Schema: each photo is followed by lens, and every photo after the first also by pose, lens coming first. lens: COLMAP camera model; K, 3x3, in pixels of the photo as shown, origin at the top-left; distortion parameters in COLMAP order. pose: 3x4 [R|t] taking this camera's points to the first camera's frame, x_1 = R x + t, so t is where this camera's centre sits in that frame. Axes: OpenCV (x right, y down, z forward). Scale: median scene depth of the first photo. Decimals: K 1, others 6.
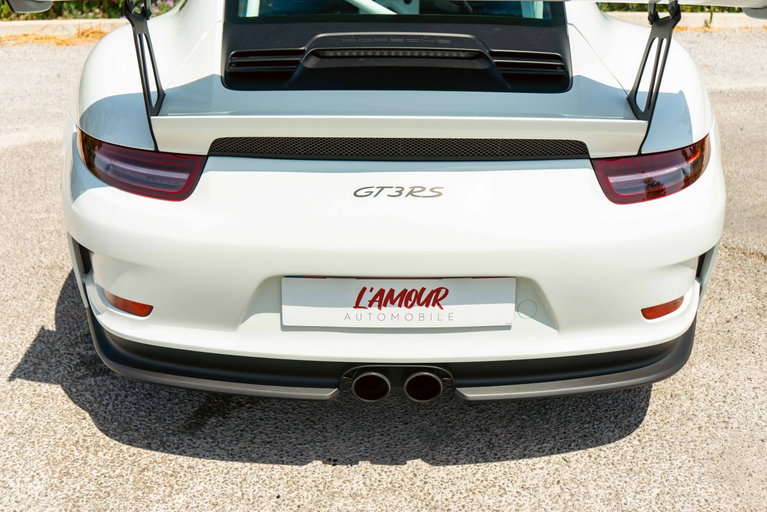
lens RADIAL K [[924.8, 0, 380.0], [0, 924.8, 249.6], [0, 0, 1]] dist [0.011364, 0.000000]
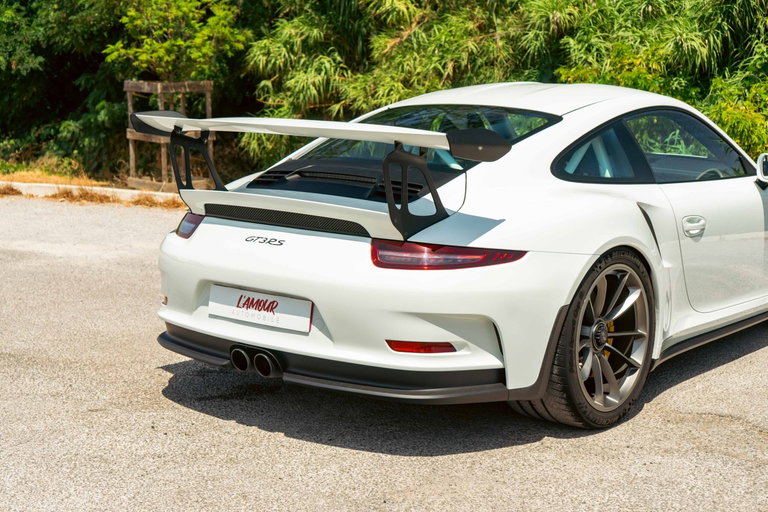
lens RADIAL K [[1320.6, 0, 389.6], [0, 1320.6, 258.3], [0, 0, 1]] dist [-0.009802, 0.000000]
pose [[0.771925, 0.102188, -0.627446, 1.680698], [-0.269157, 0.946701, -0.176953, 0.328209], [0.575921, 0.305476, 0.758287, -0.689268]]
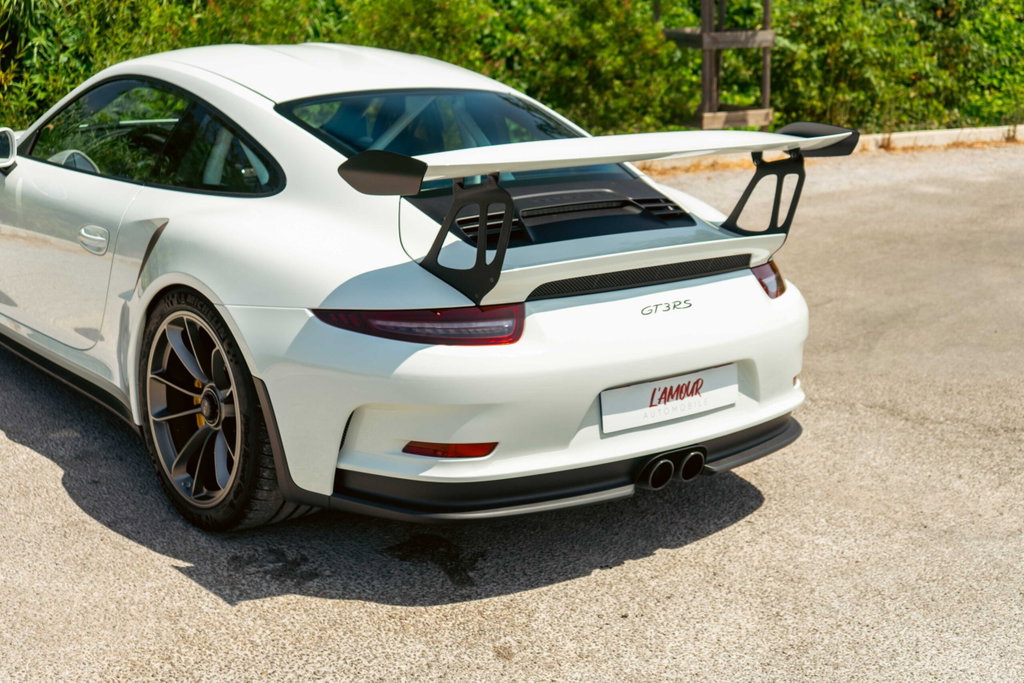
lens RADIAL K [[1602.4, 0, 511.7], [0, 1602.4, 338.3], [0, 0, 1]] dist [0.001702, 0.000000]
pose [[0.780243, -0.138893, 0.609860, -1.436822], [0.232937, 0.969420, -0.077234, 0.095357], [-0.580484, 0.202321, 0.788736, -0.574776]]
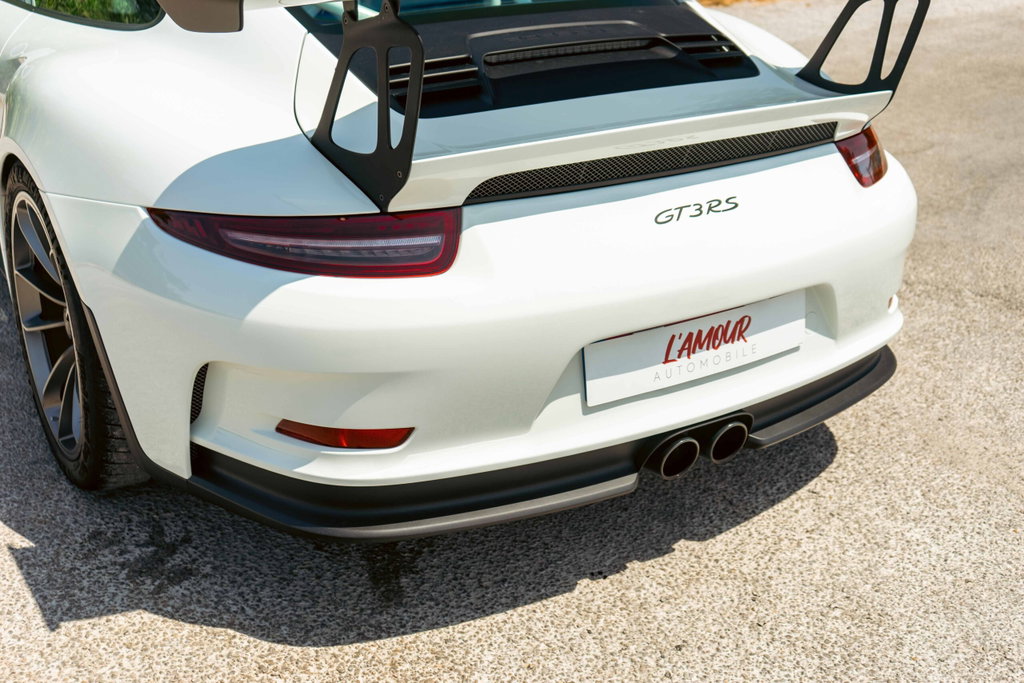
lens RADIAL K [[1234.7, 0, 510.4], [0, 1234.7, 343.4], [0, 0, 1]] dist [0.011364, 0.000000]
pose [[0.846310, -0.211802, 0.488773, -0.656534], [0.208184, 0.976091, 0.062503, -0.048359], [-0.490325, 0.048858, 0.870169, 0.131903]]
